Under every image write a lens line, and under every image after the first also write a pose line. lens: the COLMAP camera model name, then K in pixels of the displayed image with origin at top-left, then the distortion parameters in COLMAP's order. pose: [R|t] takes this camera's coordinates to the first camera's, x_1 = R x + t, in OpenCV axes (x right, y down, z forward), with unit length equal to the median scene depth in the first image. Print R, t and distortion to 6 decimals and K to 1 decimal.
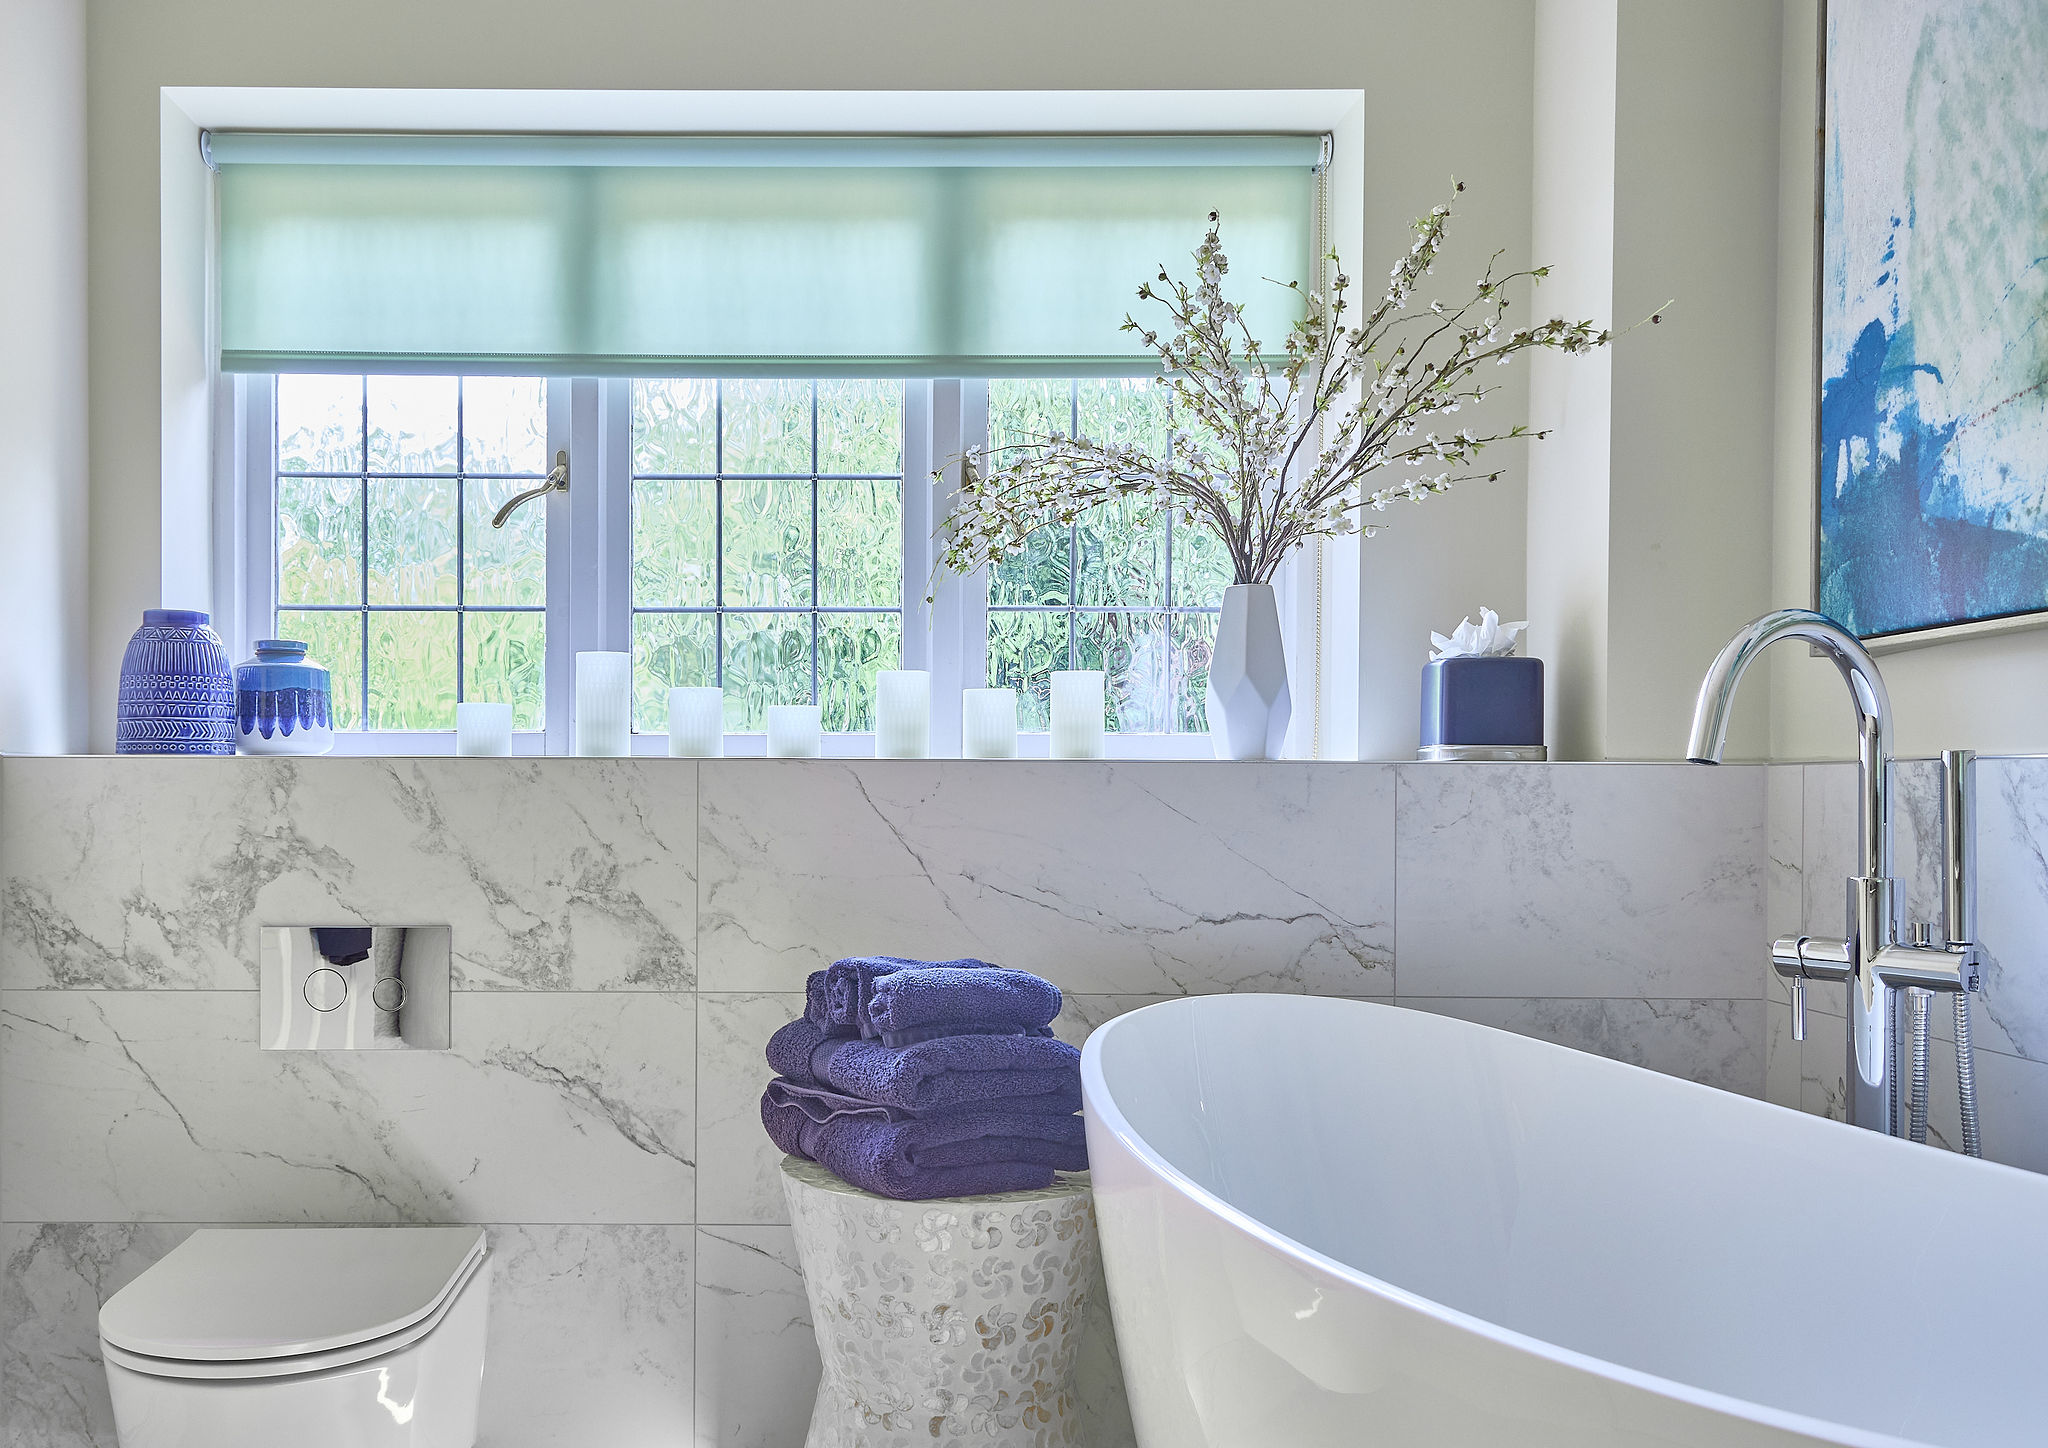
lens RADIAL K [[1681.5, 0, 831.8], [0, 1681.5, 803.0], [0, 0, 1]] dist [0.032539, -0.012070]
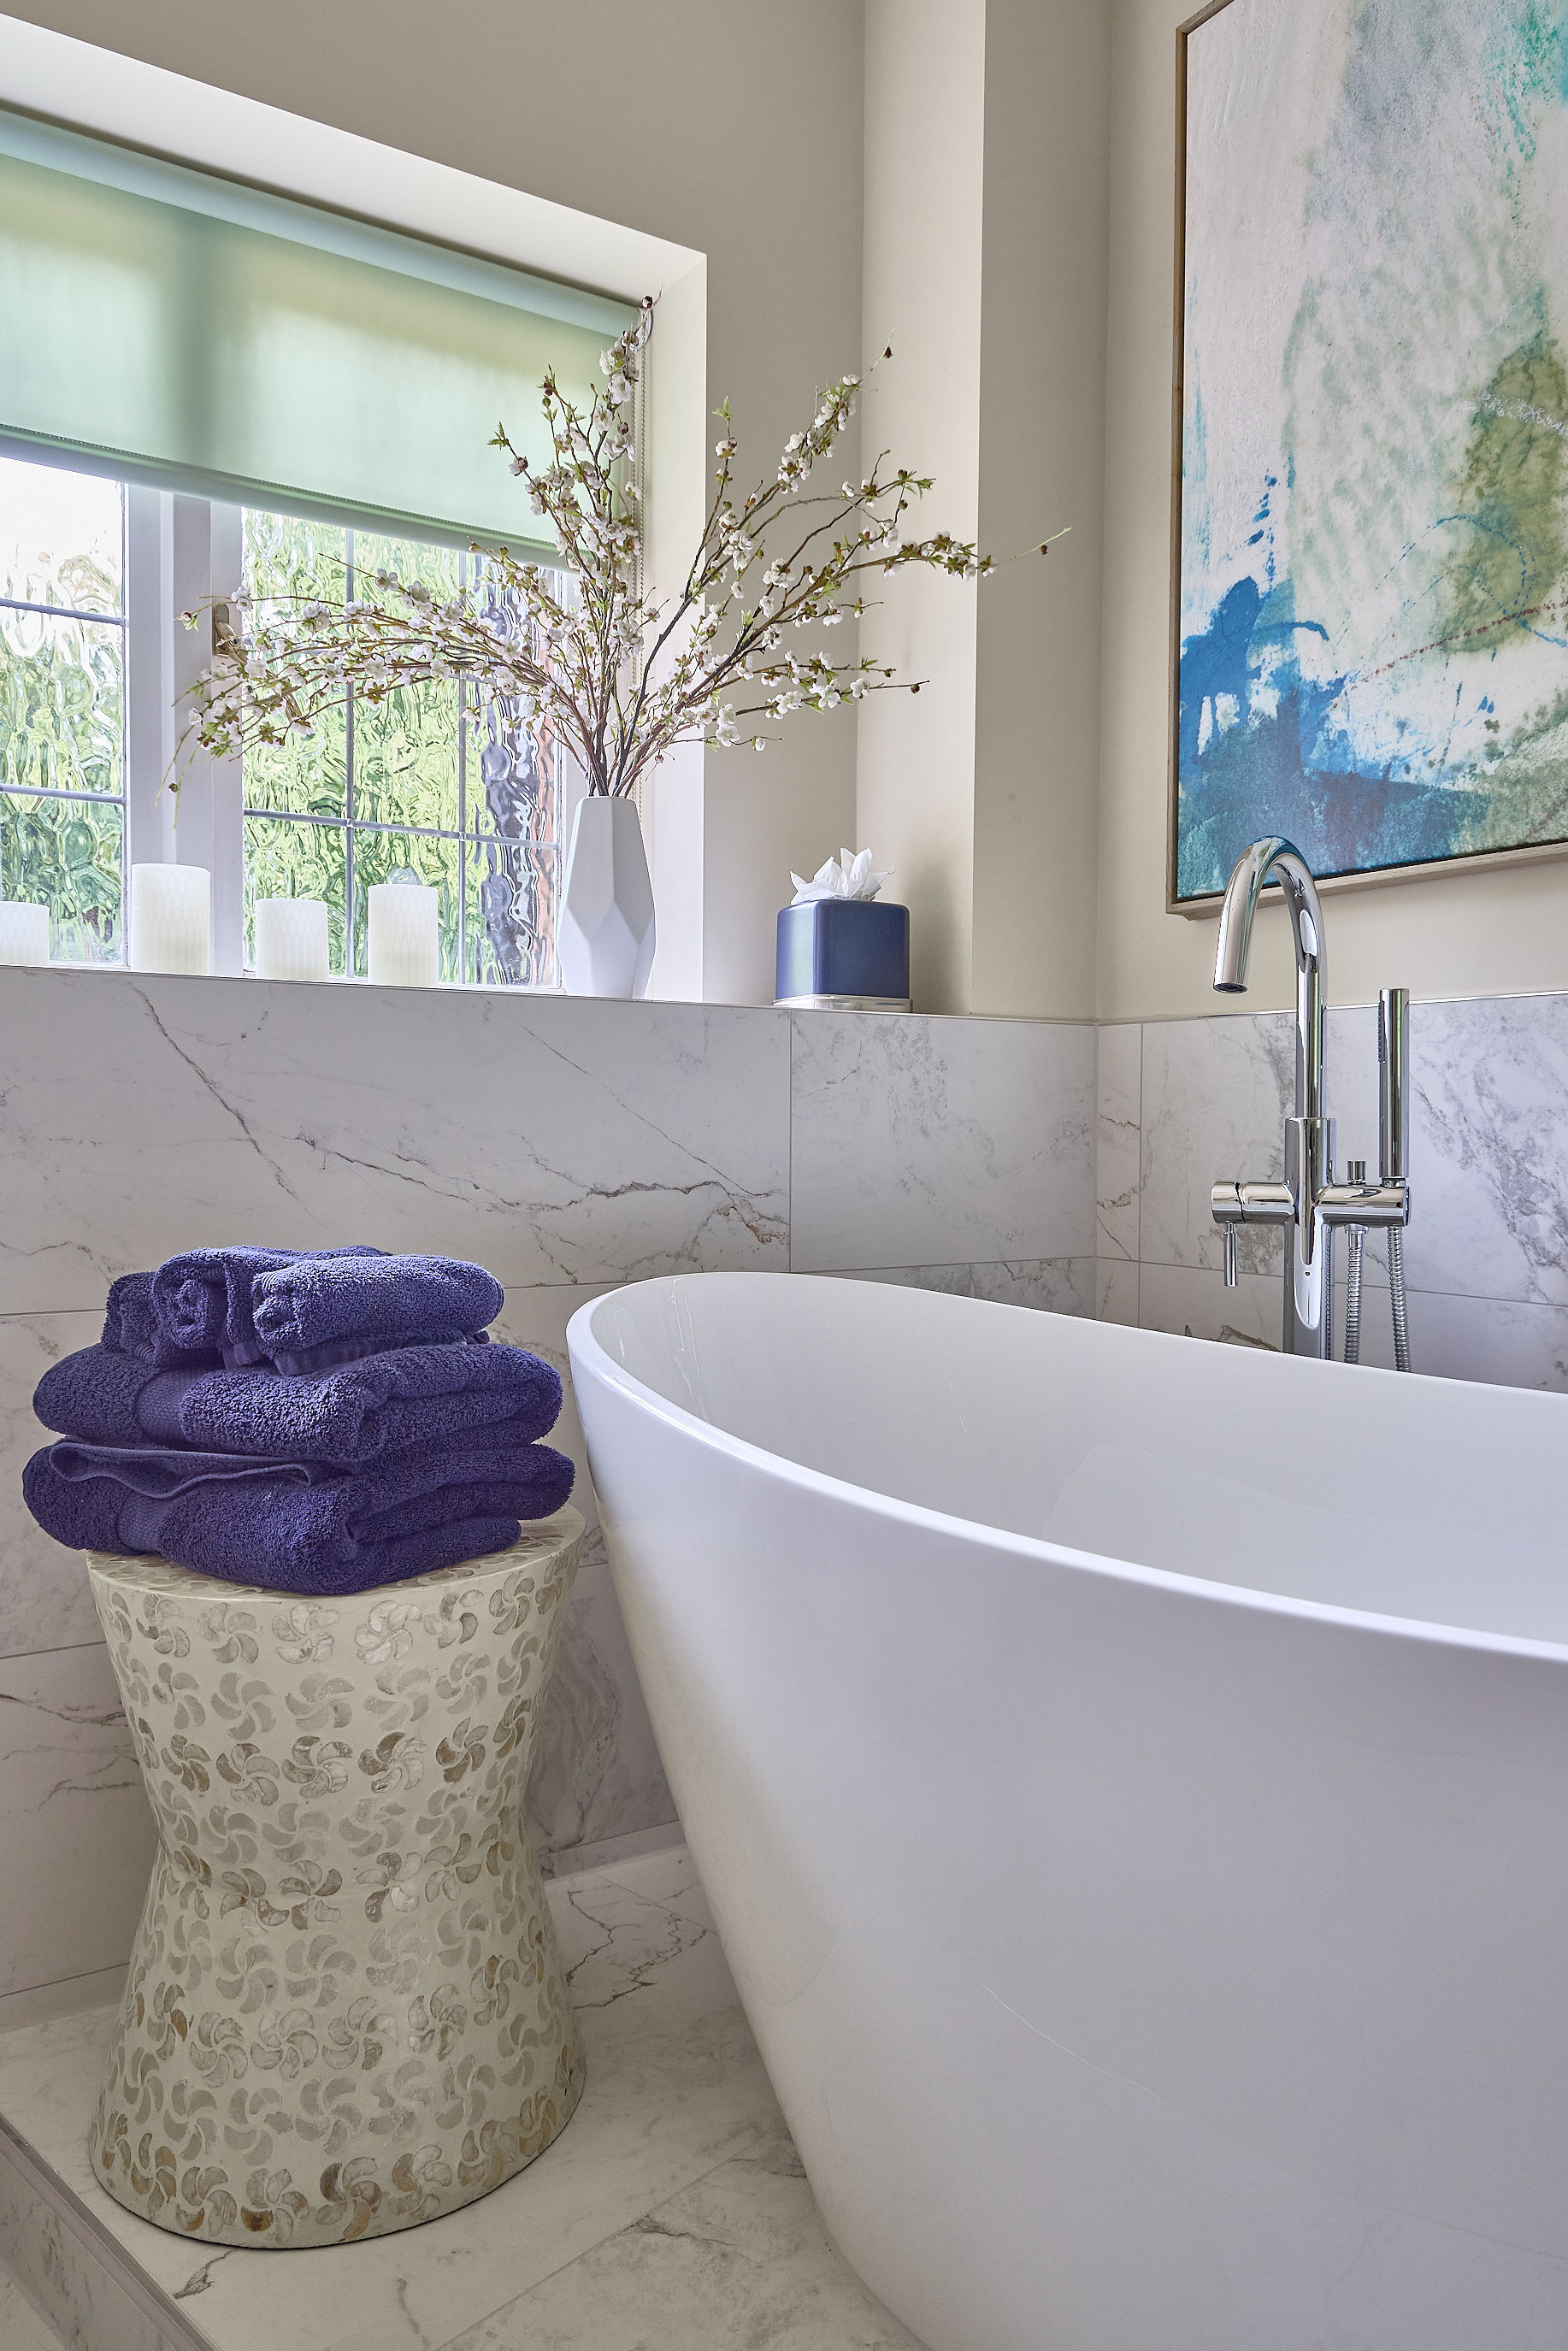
lens RADIAL K [[1609.9, 0, 791.4], [0, 1609.9, 1170.6], [0, 0, 1]] dist [0.002464, -0.000211]
pose [[0.839696, -0.015392, 0.542838, -0.137941], [0.001771, 0.999671, 0.025605, 0.043377], [-0.543054, -0.020539, 0.839447, 0.321731]]
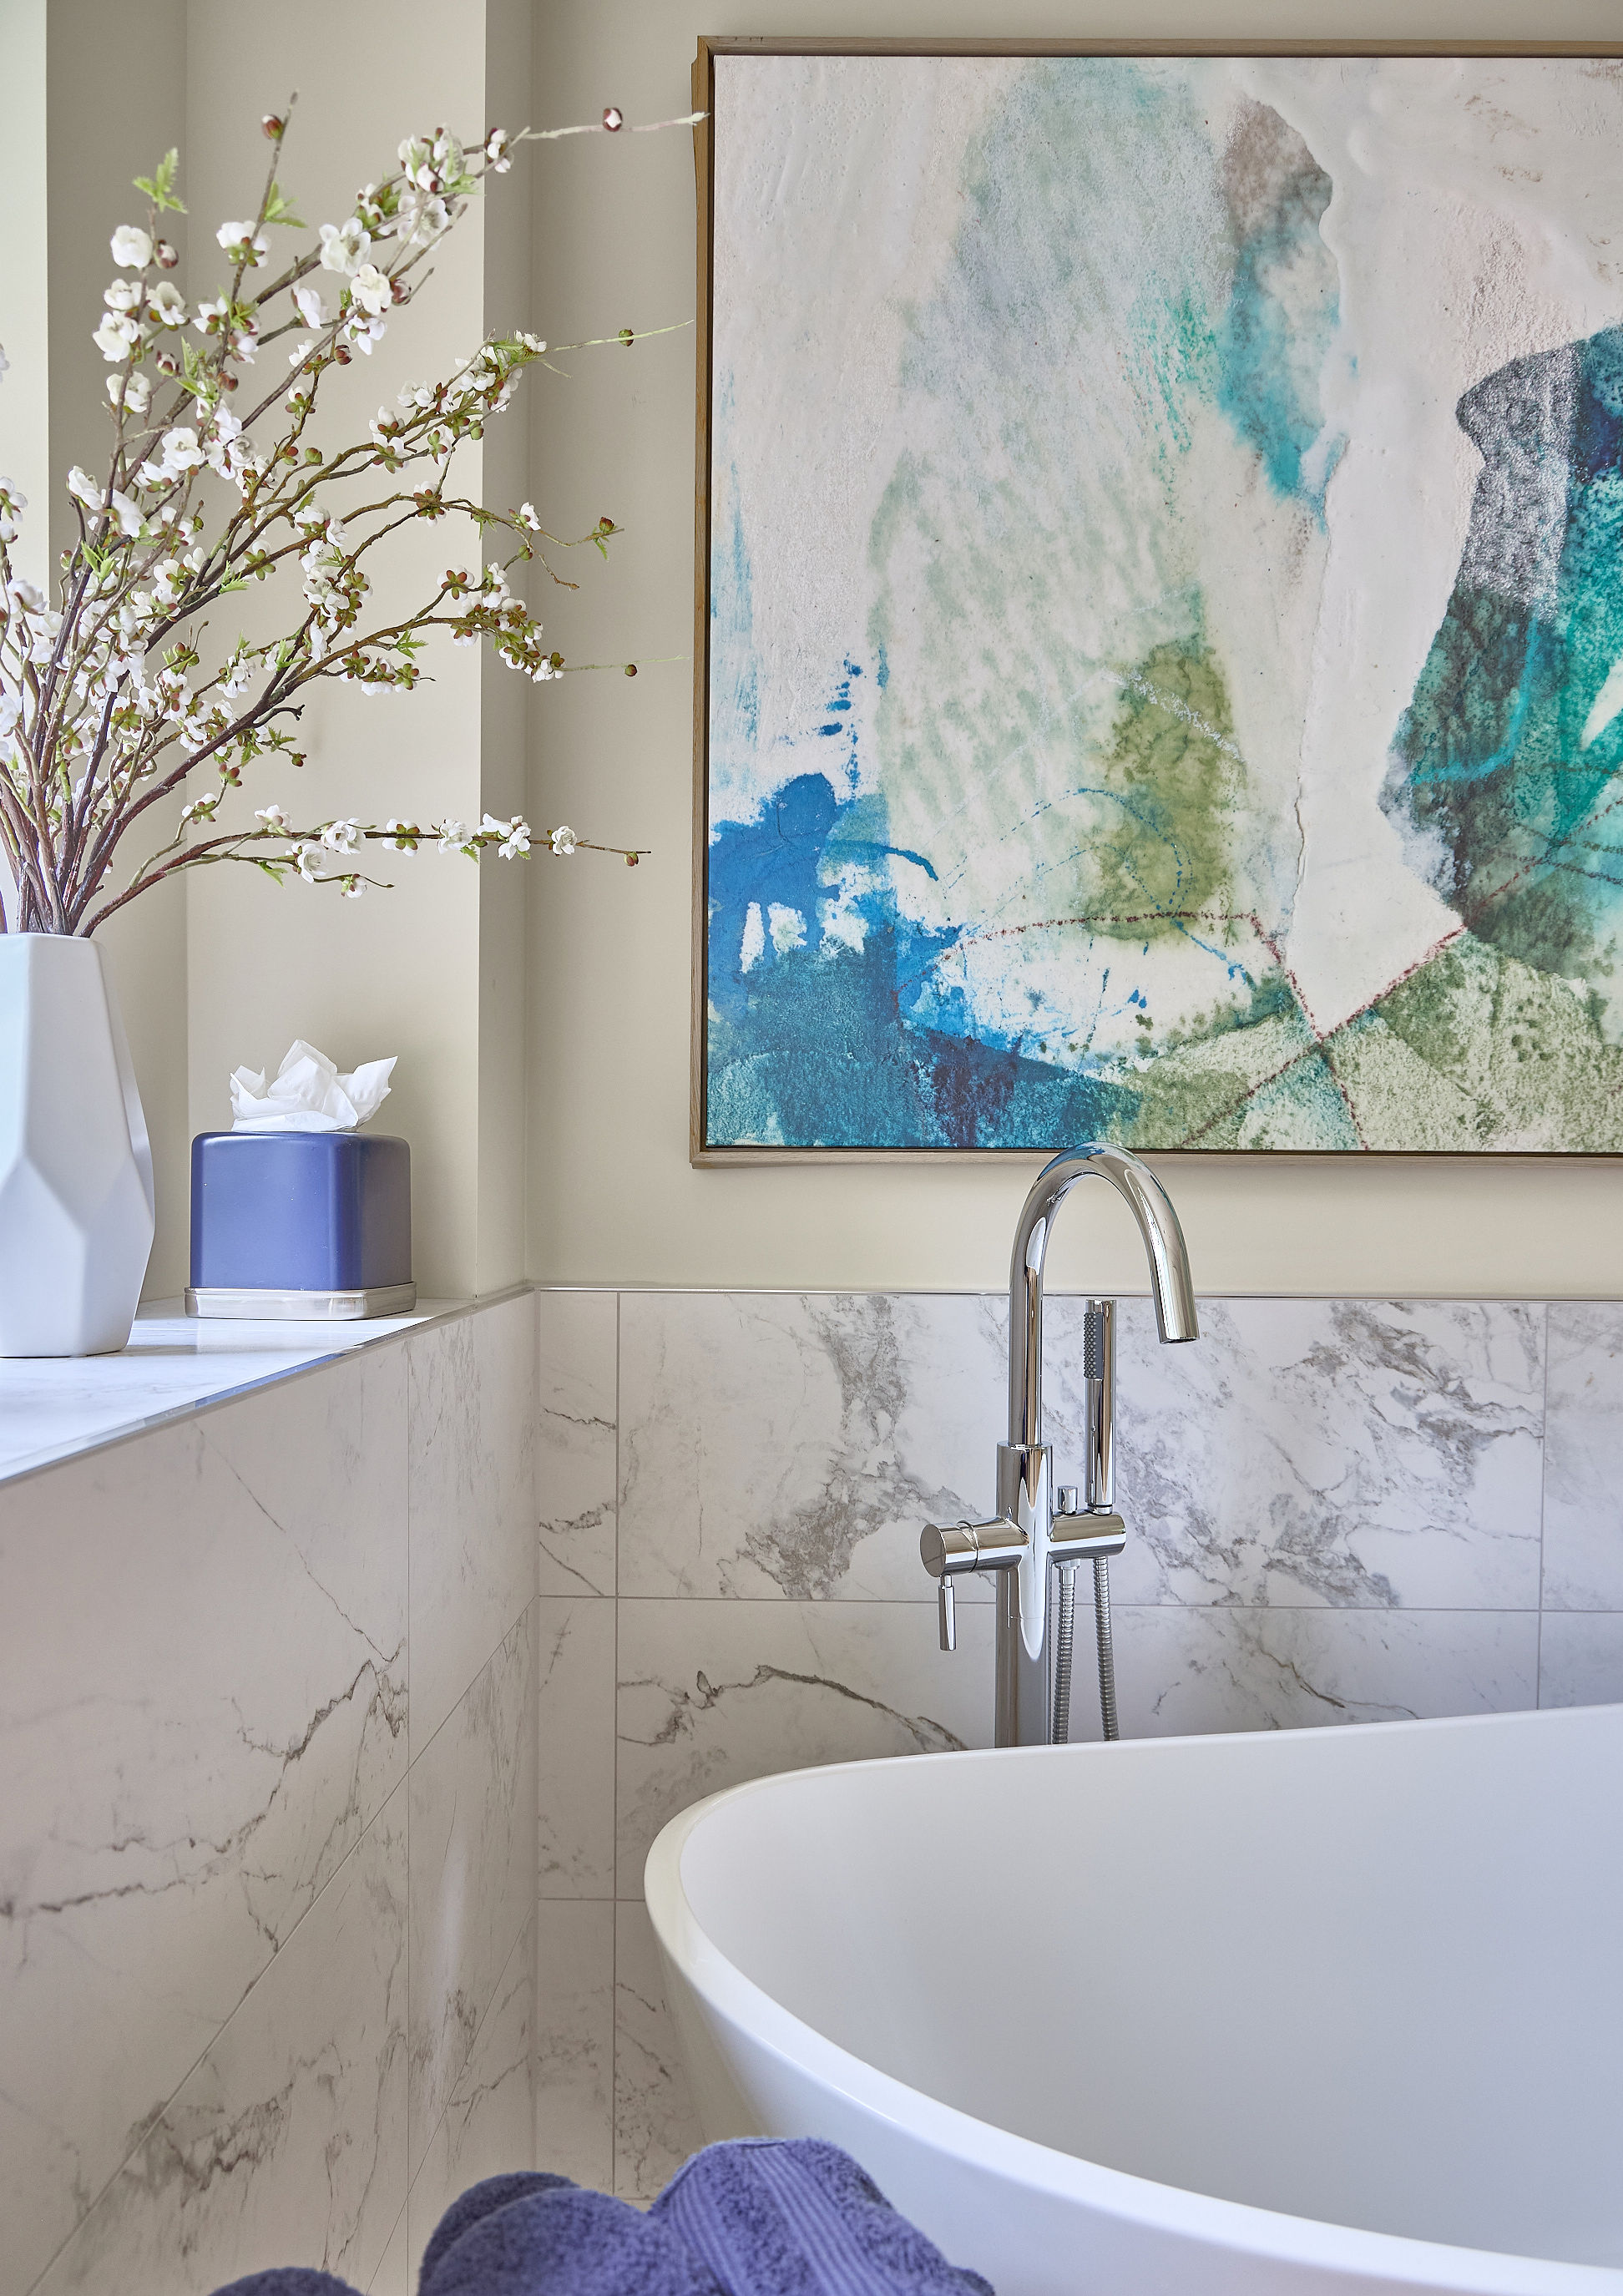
lens RADIAL K [[1646.3, 0, 811.3], [0, 1646.3, 1229.5], [0, 0, 1]] dist [0.007894, -0.008401]
pose [[0.009530, -0.038745, 0.999204, -0.203531], [-0.001982, 0.999246, 0.038766, -0.087001], [-0.999953, -0.002350, 0.009446, 0.961186]]
